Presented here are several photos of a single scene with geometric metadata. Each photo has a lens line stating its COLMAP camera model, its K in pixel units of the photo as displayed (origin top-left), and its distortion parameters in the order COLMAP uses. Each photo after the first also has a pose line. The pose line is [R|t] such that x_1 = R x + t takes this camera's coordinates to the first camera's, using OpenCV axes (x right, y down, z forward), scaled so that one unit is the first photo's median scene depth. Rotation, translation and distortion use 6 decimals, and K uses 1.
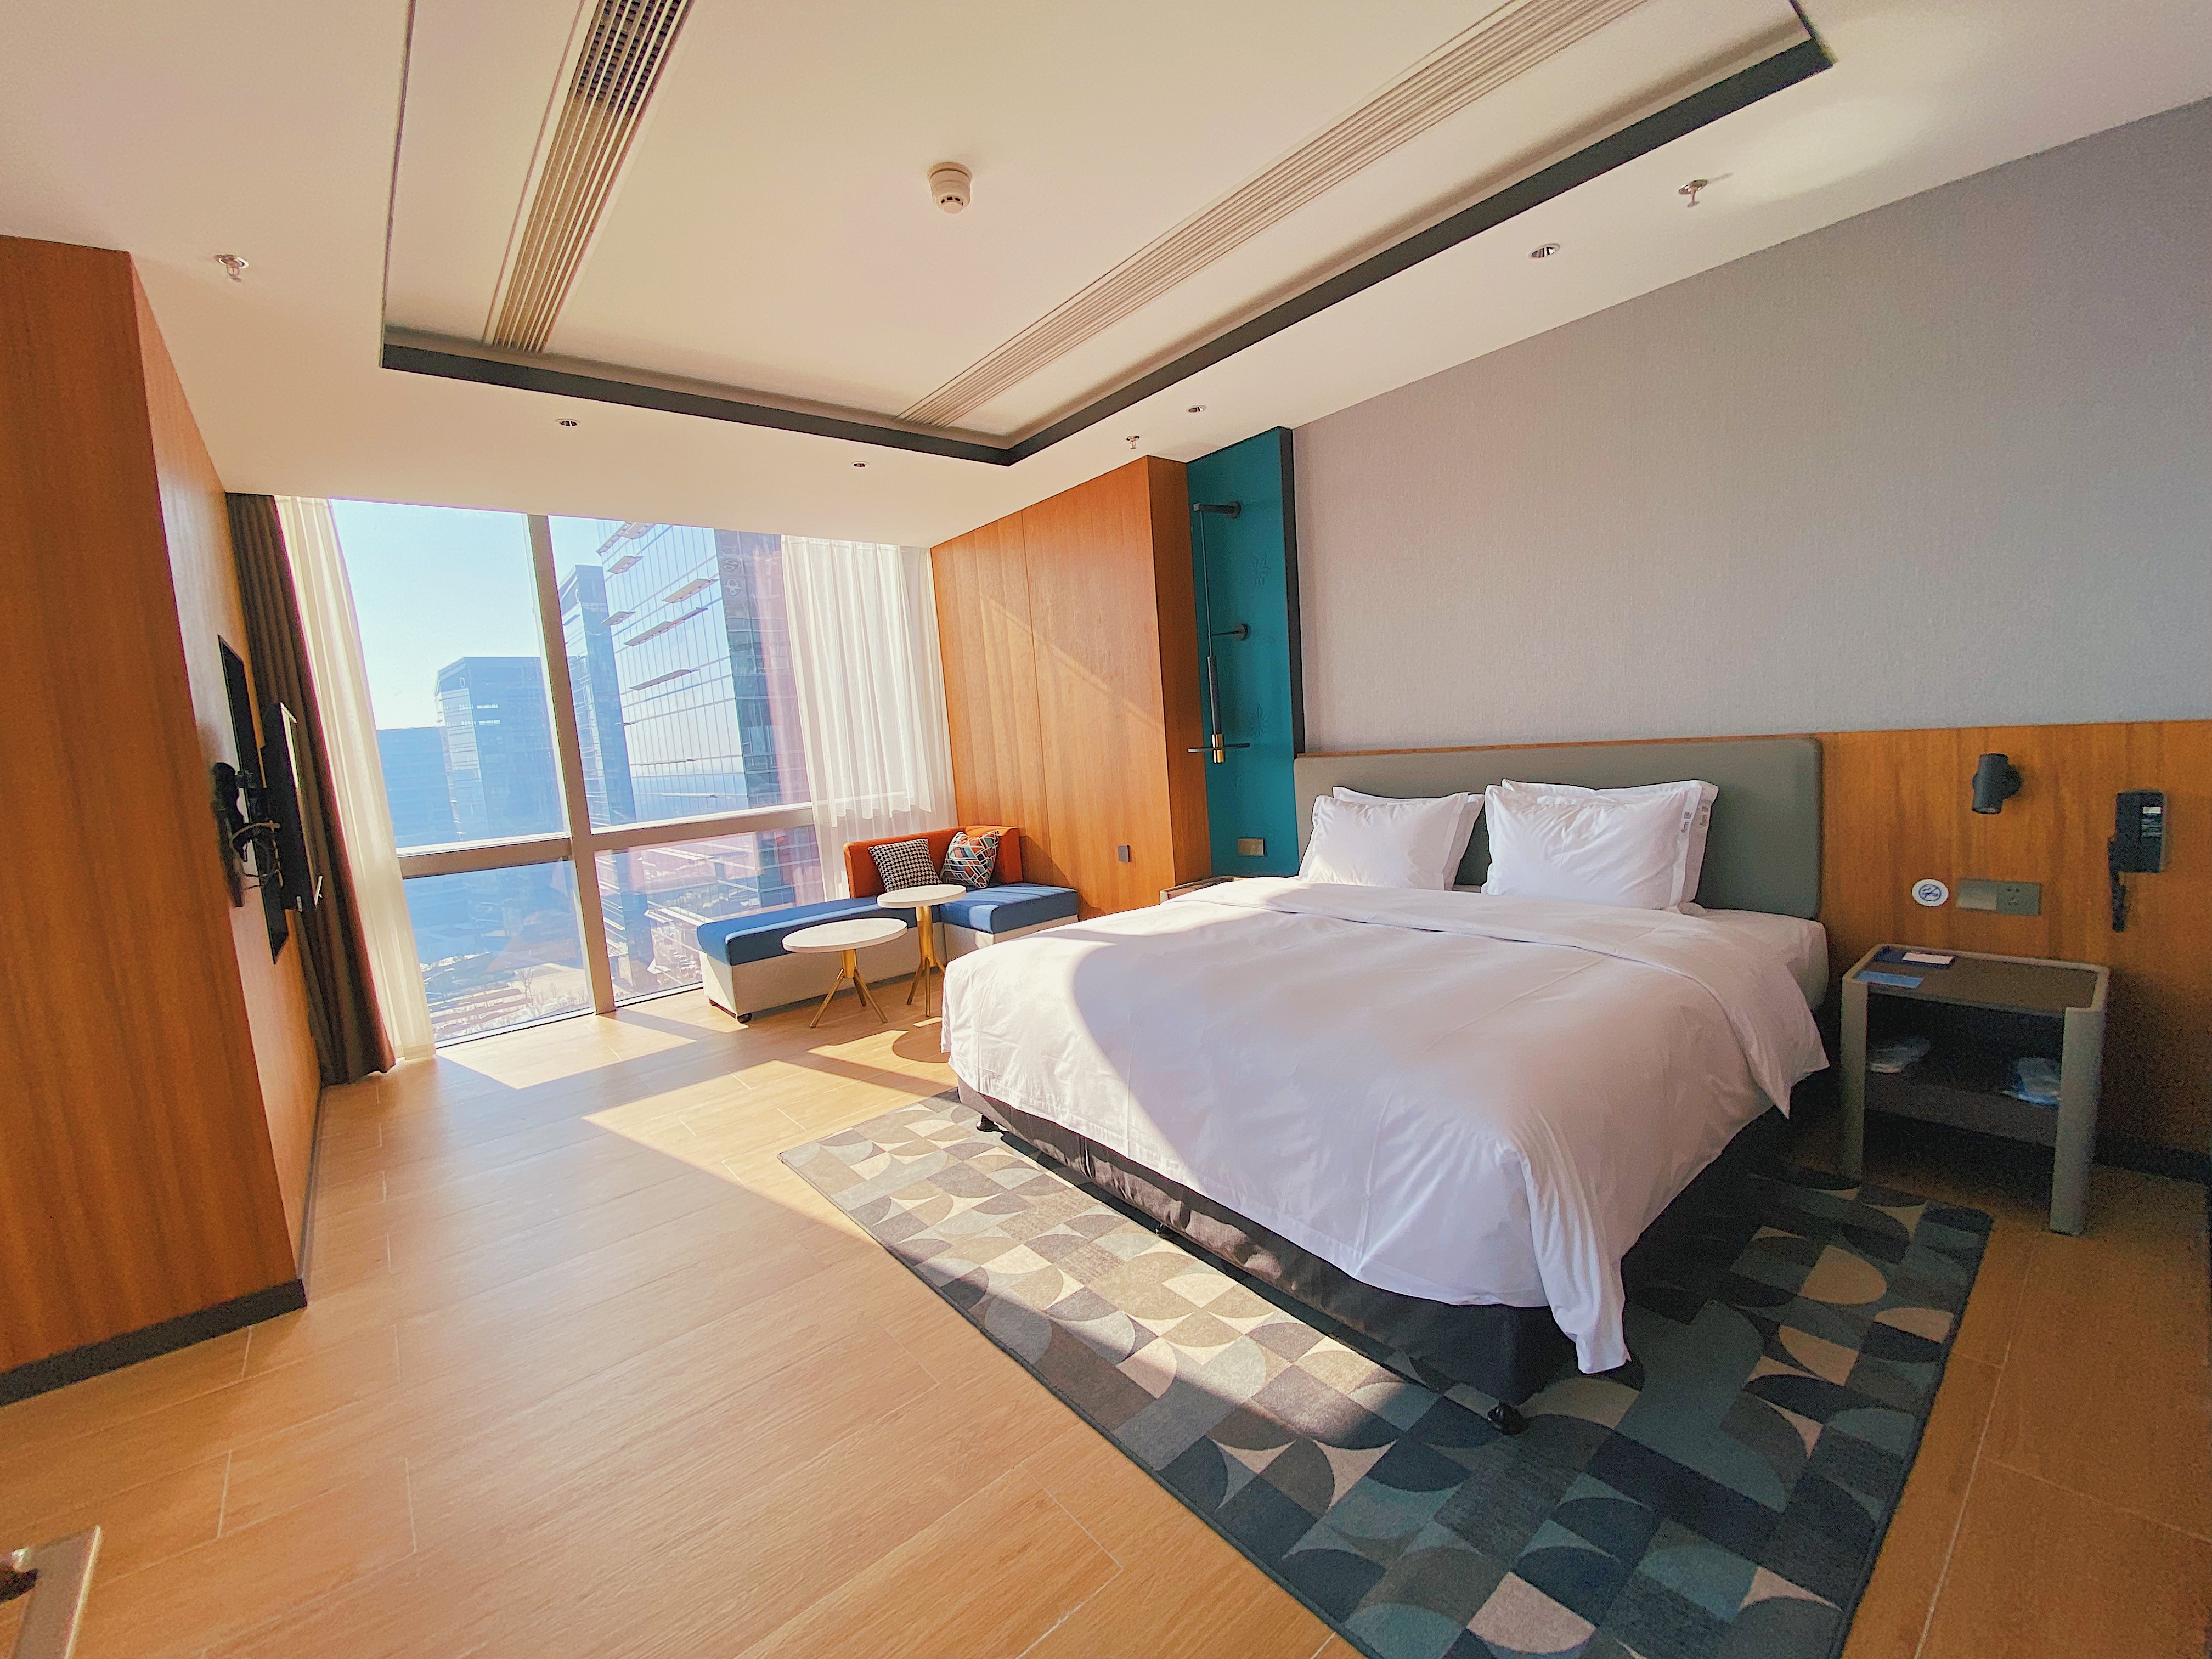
lens RADIAL K [[901.3, 0, 1190.4], [0, 901.3, 802.0], [0, 0, 1]] dist [-0.003078, -0.000423]
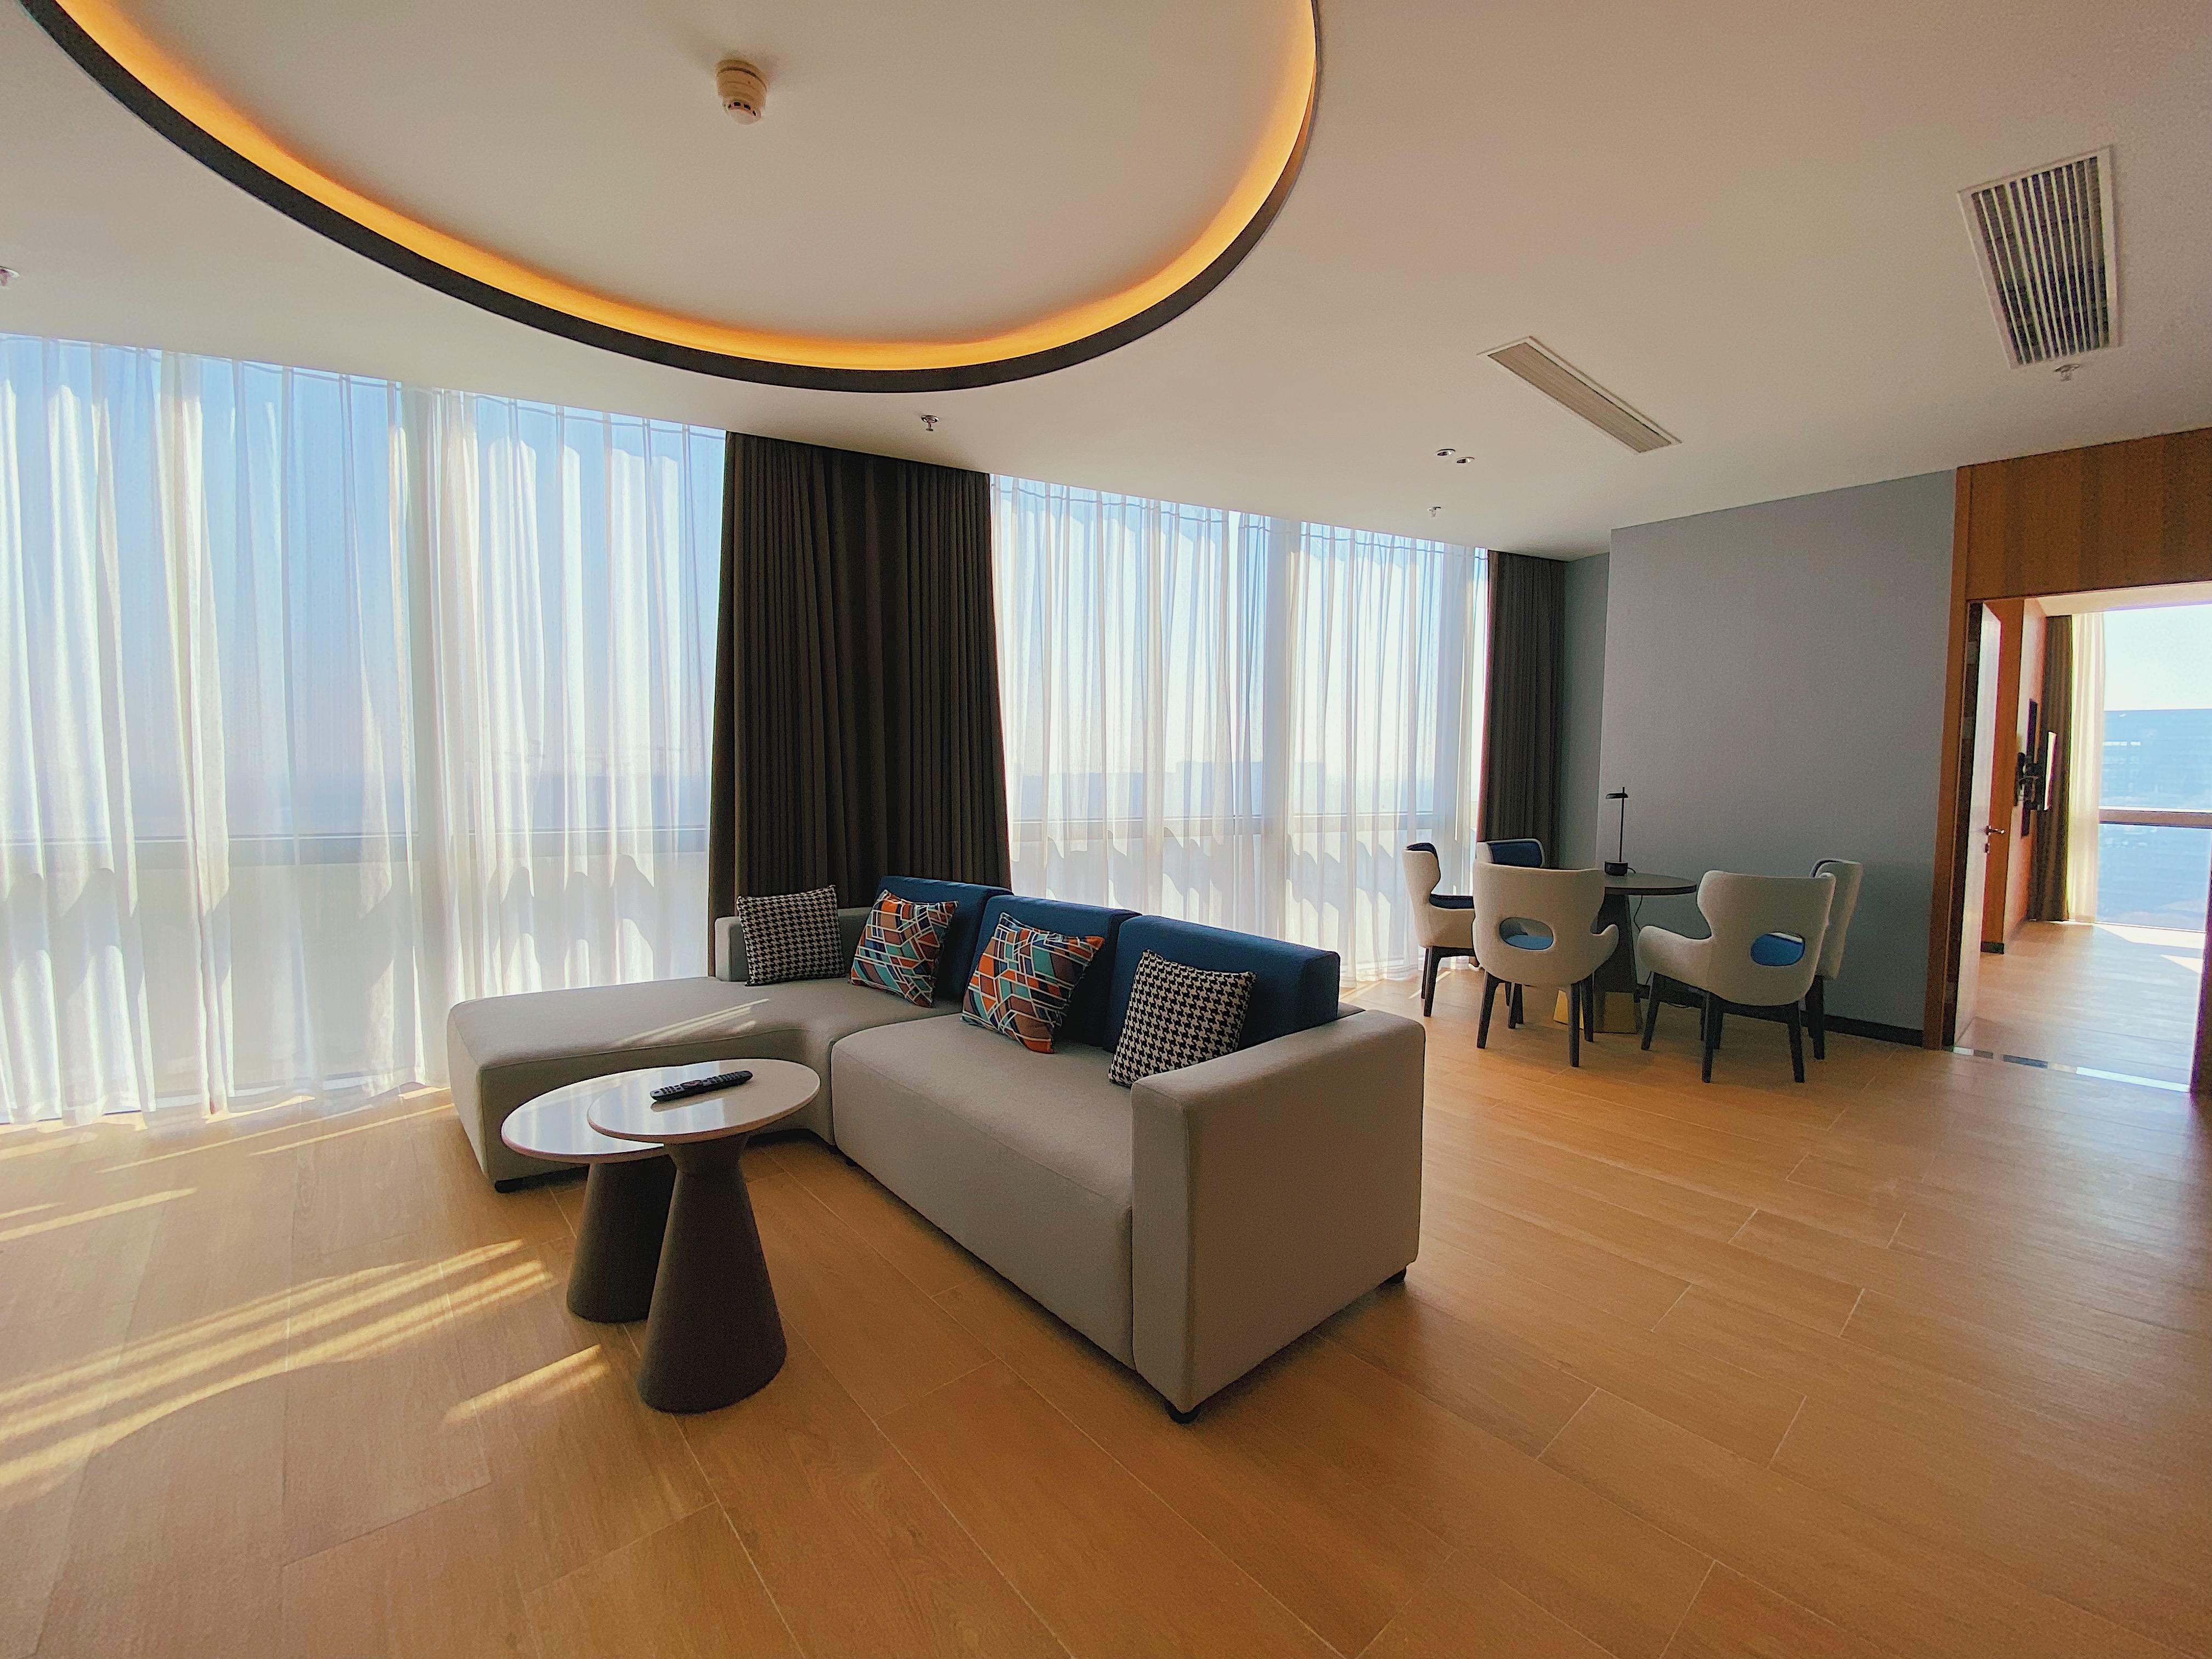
lens RADIAL K [[901.3, 0, 1108.7], [0, 901.3, 826.4], [0, 0, 1]] dist [-0.003078, -0.000423]
pose [[-0.029338, 0.142513, -0.989358, 0.989093], [-0.091553, 0.985241, 0.144634, 0.020582], [0.995368, 0.094822, -0.015857, -0.968145]]
